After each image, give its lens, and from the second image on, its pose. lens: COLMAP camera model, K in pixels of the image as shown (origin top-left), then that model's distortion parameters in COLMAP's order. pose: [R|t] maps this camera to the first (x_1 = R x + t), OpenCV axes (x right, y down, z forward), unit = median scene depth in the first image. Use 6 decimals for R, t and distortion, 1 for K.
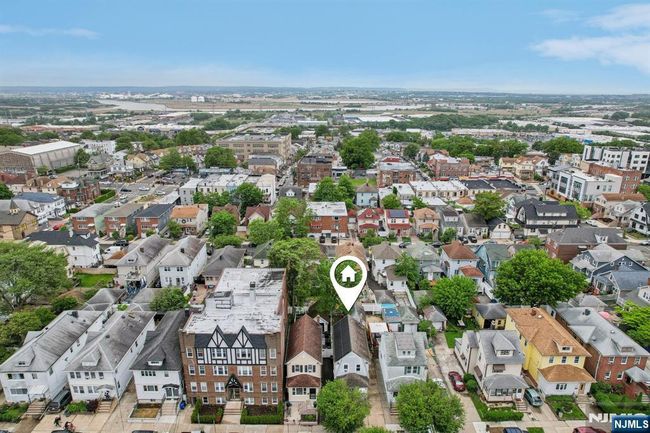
lens RADIAL K [[415.1, 0, 325.0], [0, 415.1, 216.5], [0, 0, 1]] dist [-0.067946, 0.060875]
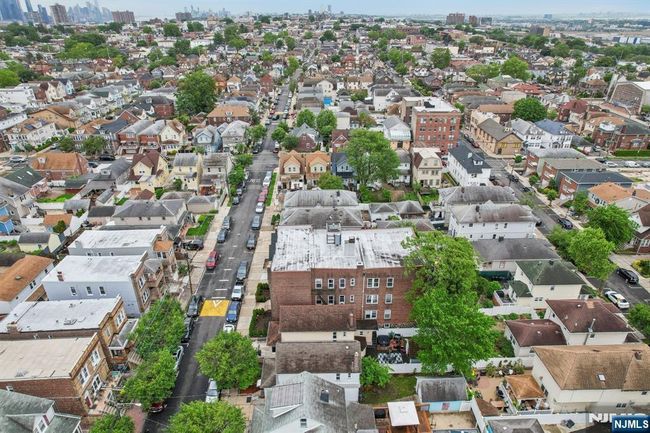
lens RADIAL K [[415.1, 0, 325.0], [0, 415.1, 216.5], [0, 0, 1]] dist [-0.067946, 0.060875]
pose [[0.028986, 0.445865, -0.894631, 0.323655], [-0.297178, 0.858381, 0.418171, -0.127845], [0.954382, 0.253743, 0.157383, 0.409373]]
